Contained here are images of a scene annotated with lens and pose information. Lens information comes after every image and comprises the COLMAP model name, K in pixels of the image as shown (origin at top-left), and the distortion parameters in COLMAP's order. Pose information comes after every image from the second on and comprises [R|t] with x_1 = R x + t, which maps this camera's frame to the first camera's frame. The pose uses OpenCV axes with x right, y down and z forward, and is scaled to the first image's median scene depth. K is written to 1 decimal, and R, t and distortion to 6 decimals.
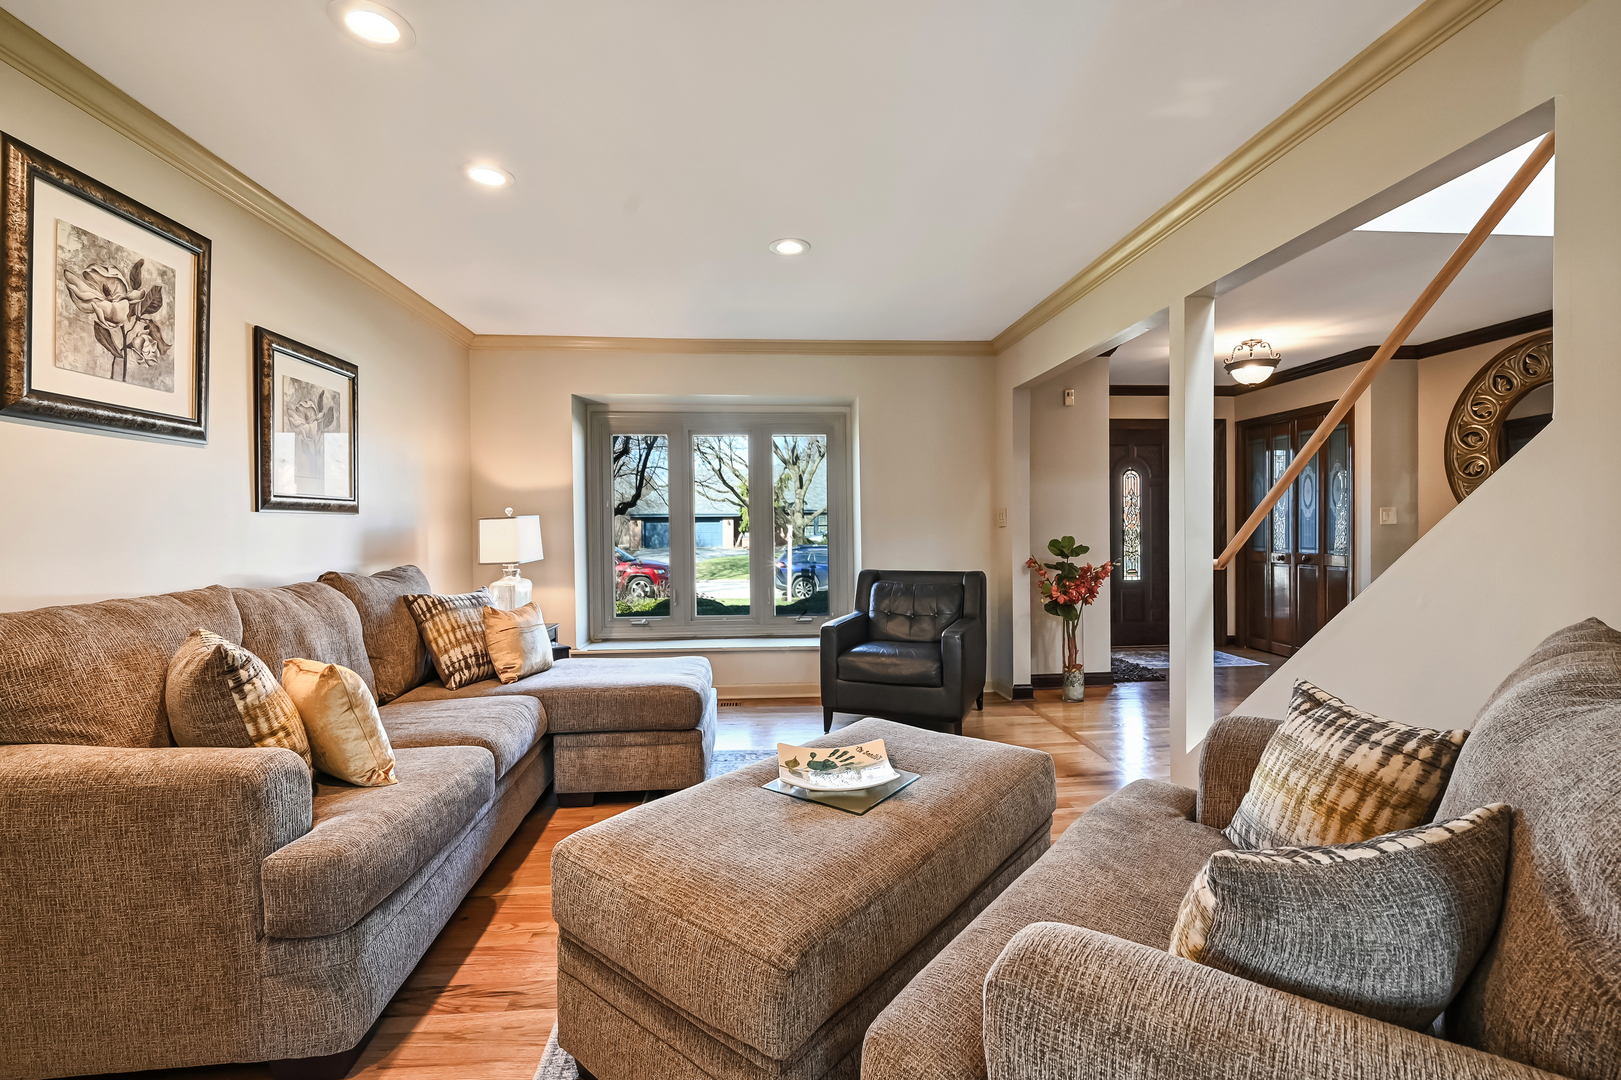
lens RADIAL K [[732.3, 0, 803.5], [0, 732.3, 521.6], [0, 0, 1]] dist [-0.001431, -0.000262]
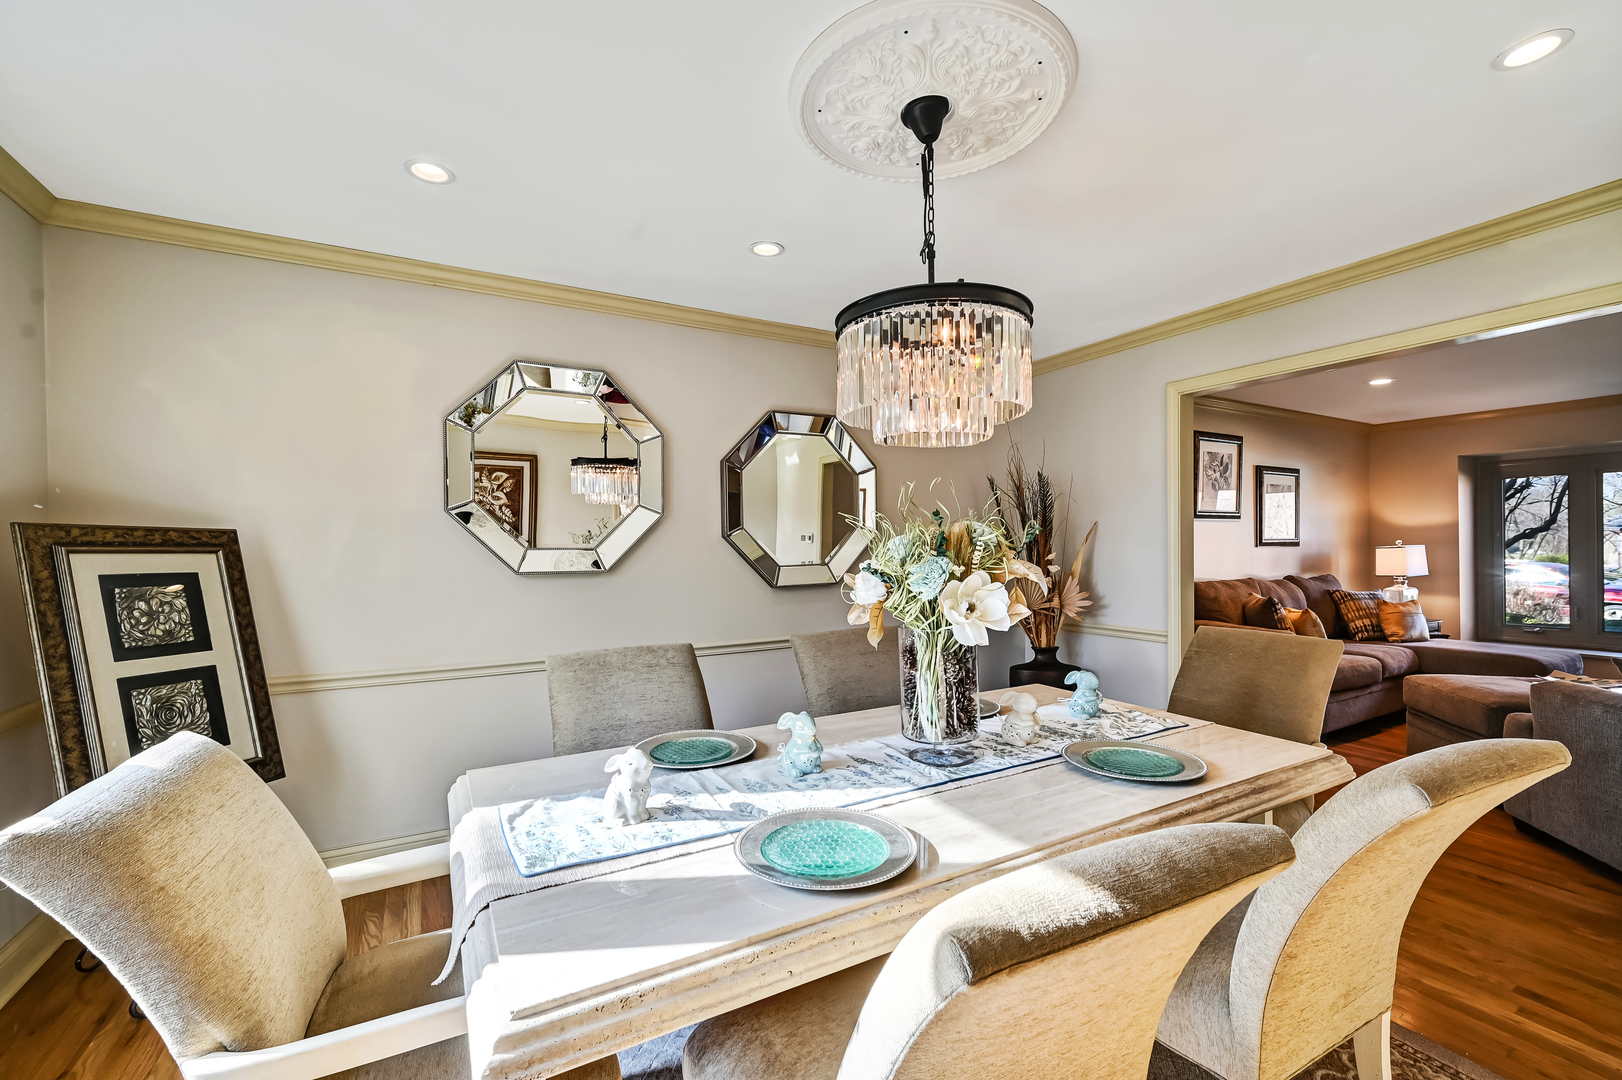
lens RADIAL K [[660.2, 0, 804.1], [0, 660.2, 556.2], [0, 0, 1]] dist [0.000342, -0.000039]
pose [[0.424853, 0.016983, -0.905103, 0.429366], [0.008308, 0.999709, 0.022658, -0.036249], [0.905224, -0.017146, 0.424588, -0.959340]]
